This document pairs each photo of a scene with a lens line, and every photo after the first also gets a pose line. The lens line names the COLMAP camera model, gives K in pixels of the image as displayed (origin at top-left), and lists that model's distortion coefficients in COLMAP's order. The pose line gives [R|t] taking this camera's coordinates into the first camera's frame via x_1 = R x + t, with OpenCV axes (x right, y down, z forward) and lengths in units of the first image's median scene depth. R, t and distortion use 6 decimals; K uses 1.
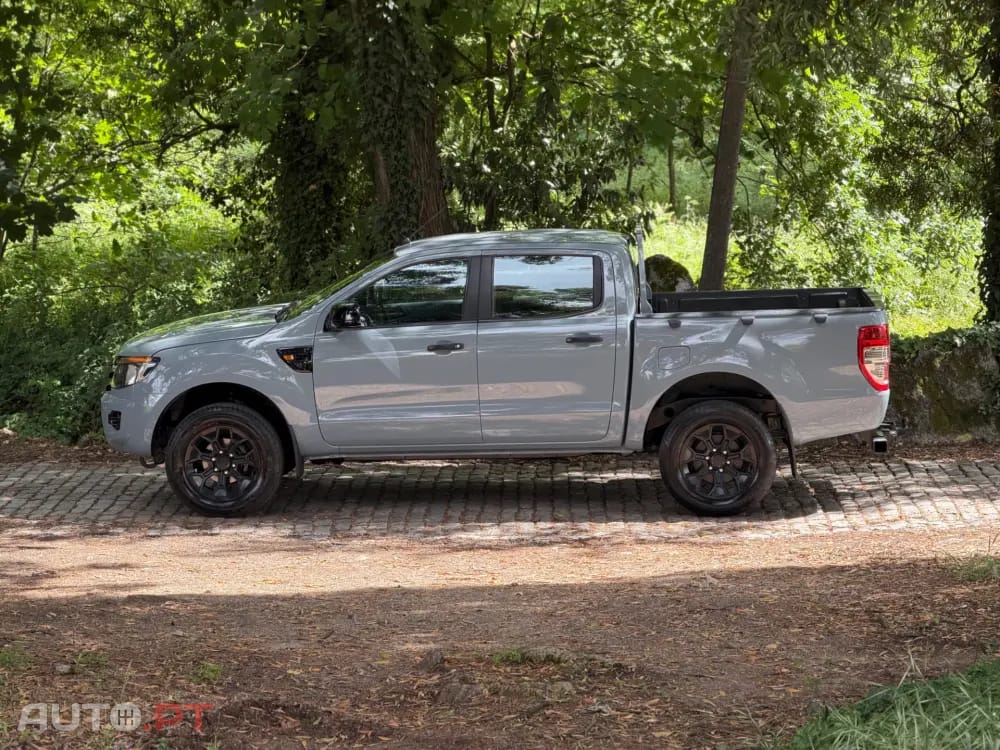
lens RADIAL K [[3134.5, 0, 500.0], [0, 3134.5, 375.0], [0, 0, 1]] dist [0.080398, 2.705124]
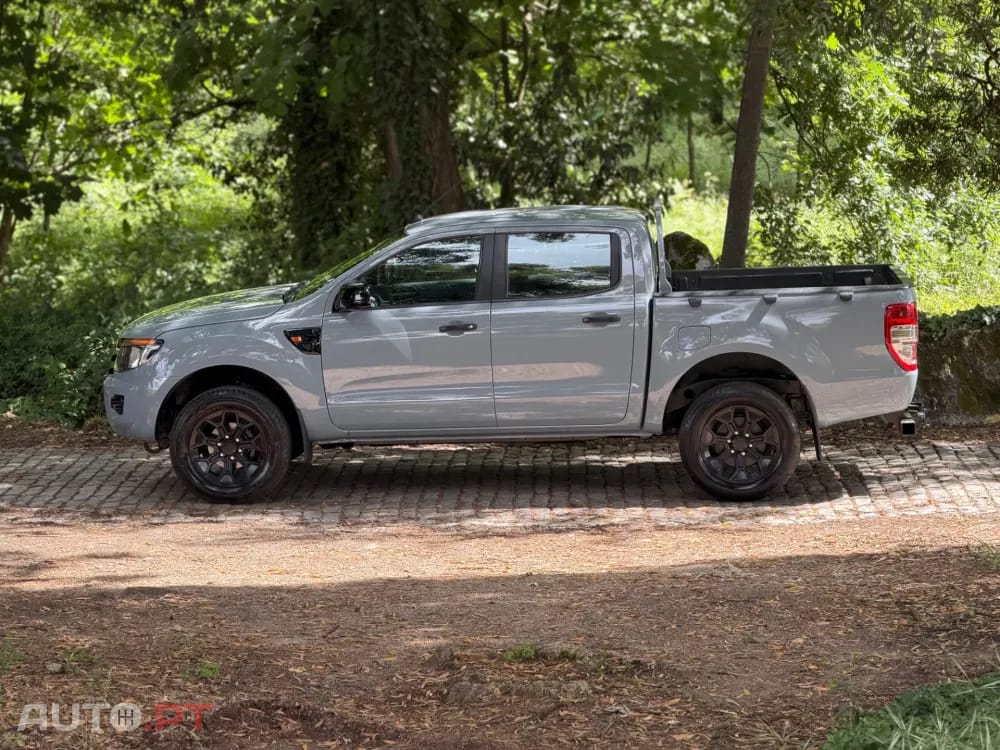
lens RADIAL K [[2106.0, 0, 500.0], [0, 2106.0, 375.0], [0, 0, 1]] dist [0.055229, 0.247720]
pose [[0.999473, -0.002798, -0.032338, 0.016512], [0.003469, 0.999779, 0.020712, -0.007692], [0.032273, -0.020813, 0.999262, 0.347631]]
